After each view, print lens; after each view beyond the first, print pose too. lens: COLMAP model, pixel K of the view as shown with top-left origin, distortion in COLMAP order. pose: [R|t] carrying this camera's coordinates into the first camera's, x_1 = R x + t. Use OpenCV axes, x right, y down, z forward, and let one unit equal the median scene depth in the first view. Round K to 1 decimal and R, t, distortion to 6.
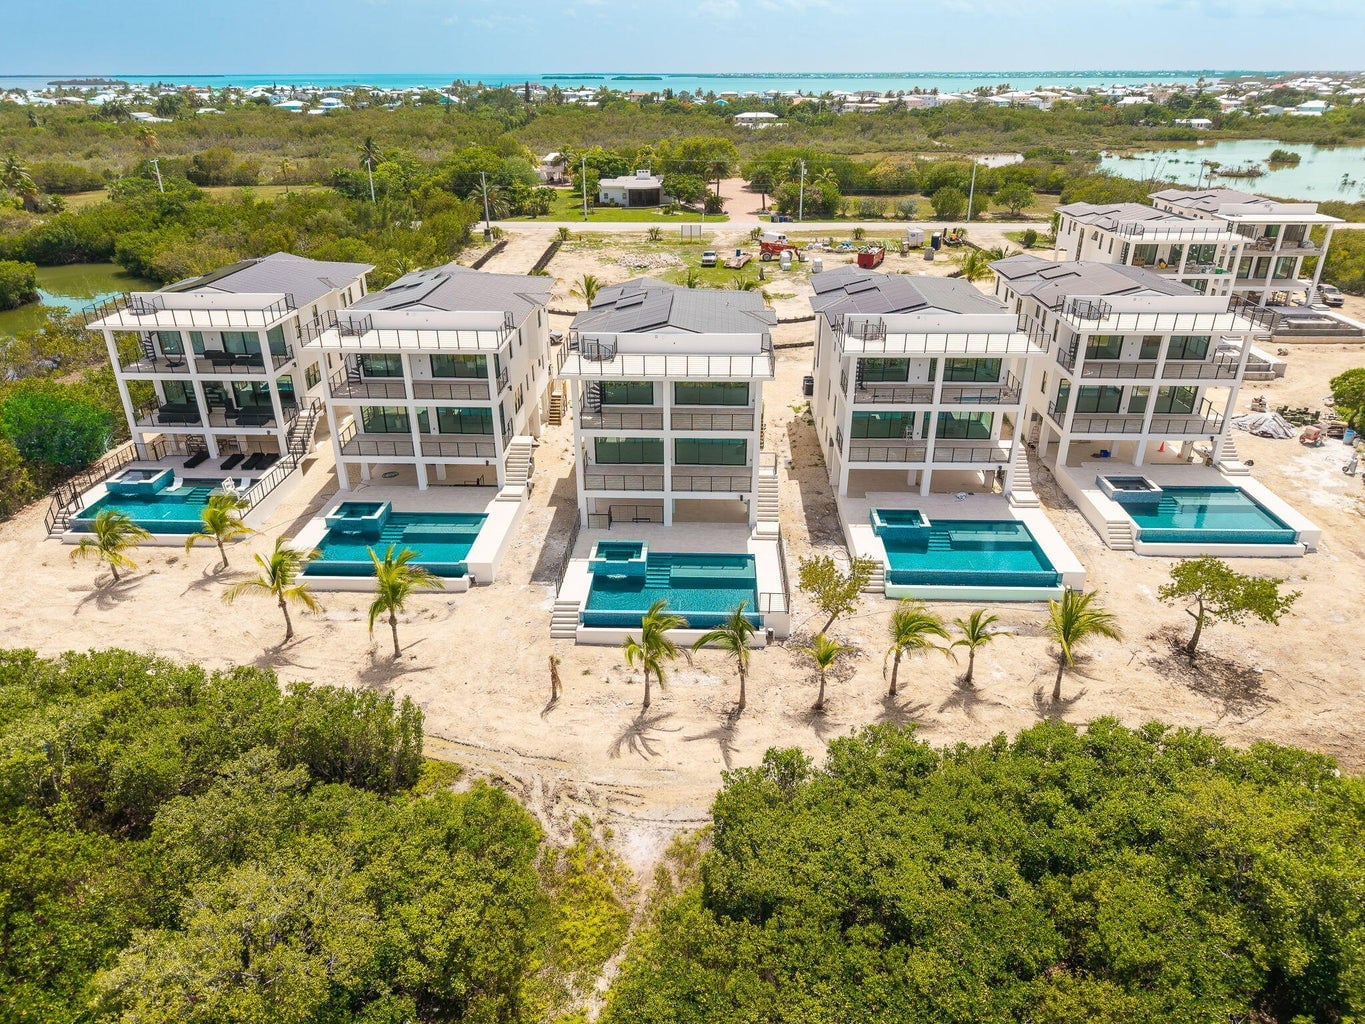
lens RADIAL K [[922.1, 0, 682.5], [0, 922.1, 512.0], [0, 0, 1]] dist [0.027049, -0.003970]
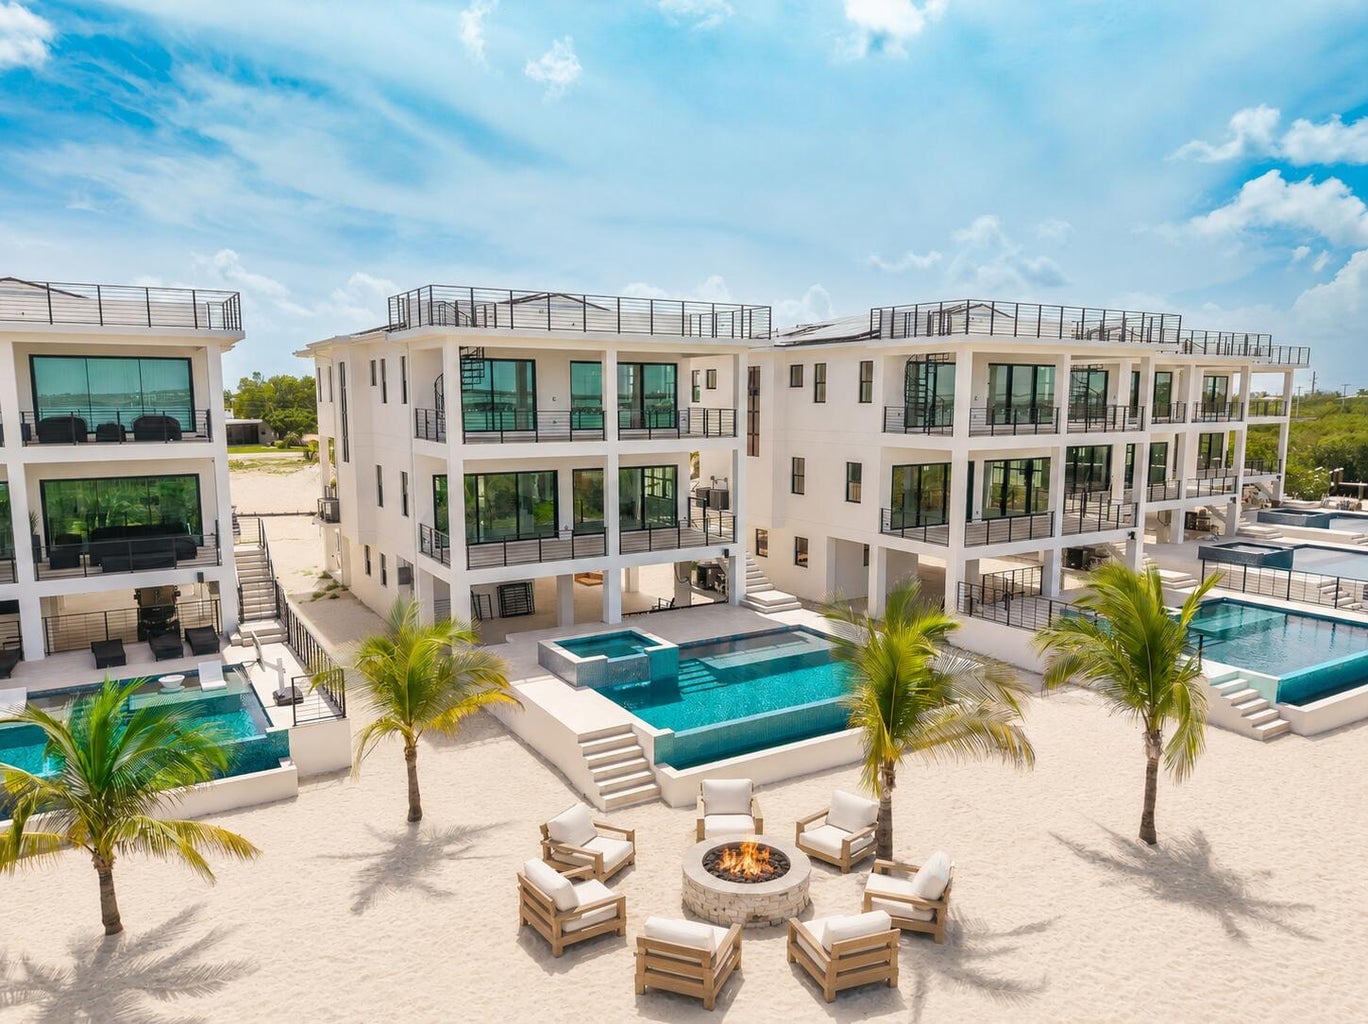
lens RADIAL K [[931.1, 0, 696.1], [0, 931.1, 511.2], [0, 0, 1]] dist [0.045497, -0.036094]
pose [[0.832872, -0.068141, 0.549255, 0.276705], [0.236540, 0.941018, -0.241939, 0.024524], [-0.500372, 0.331425, 0.799866, 0.600978]]
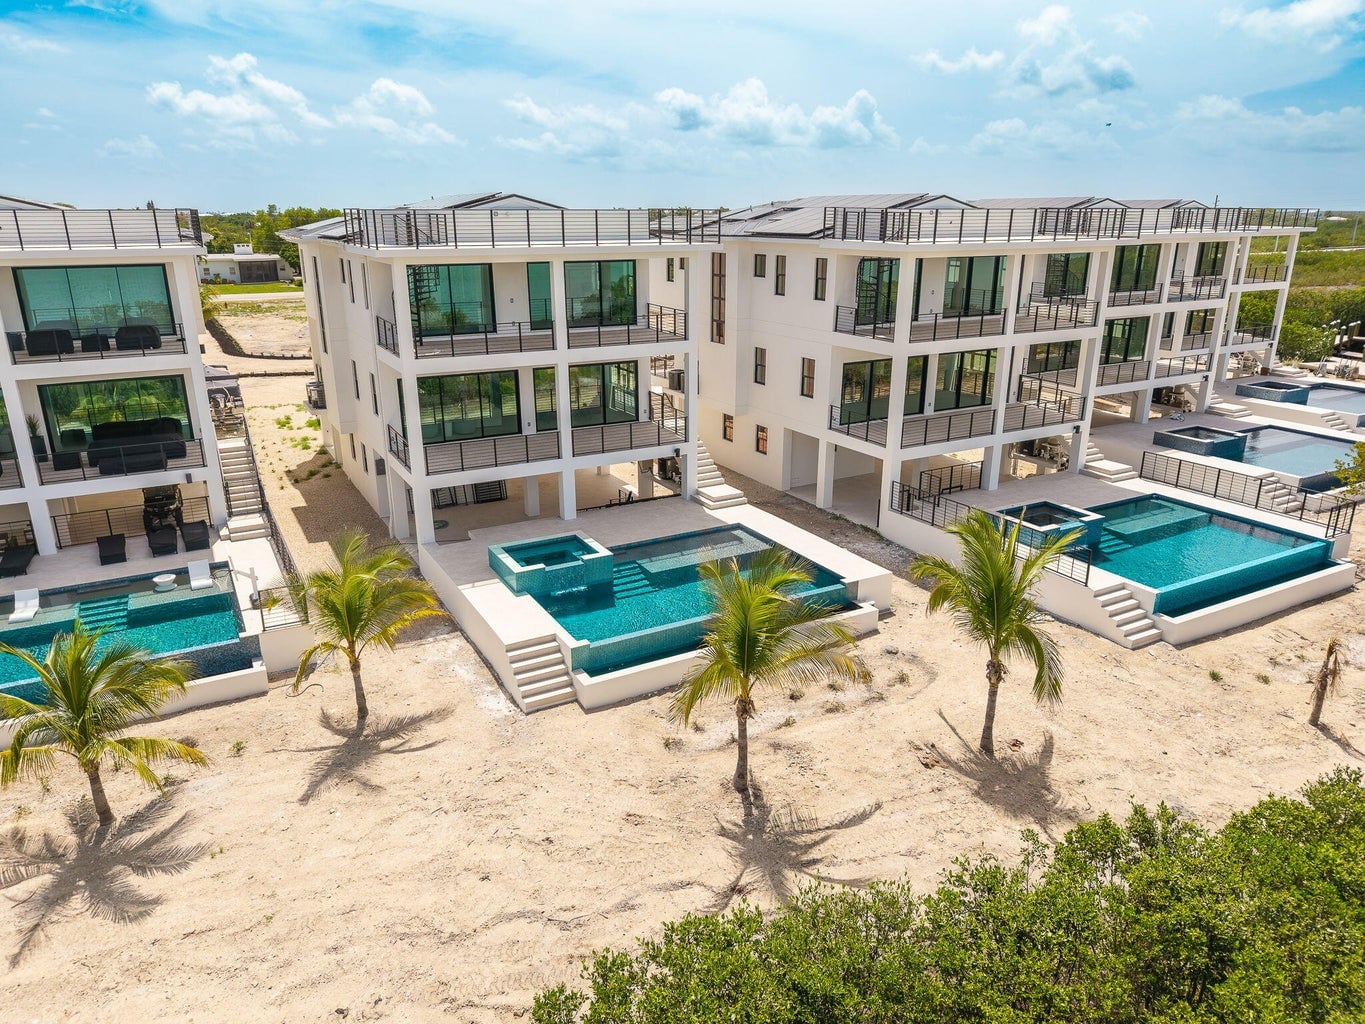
lens RADIAL K [[922.1, 0, 682.5], [0, 922.1, 512.0], [0, 0, 1]] dist [0.027049, -0.003970]
pose [[0.856045, -0.157156, 0.492432, 0.304413], [0.222040, 0.972090, -0.075758, 0.000350], [-0.466783, 0.174192, 0.867047, 0.543725]]
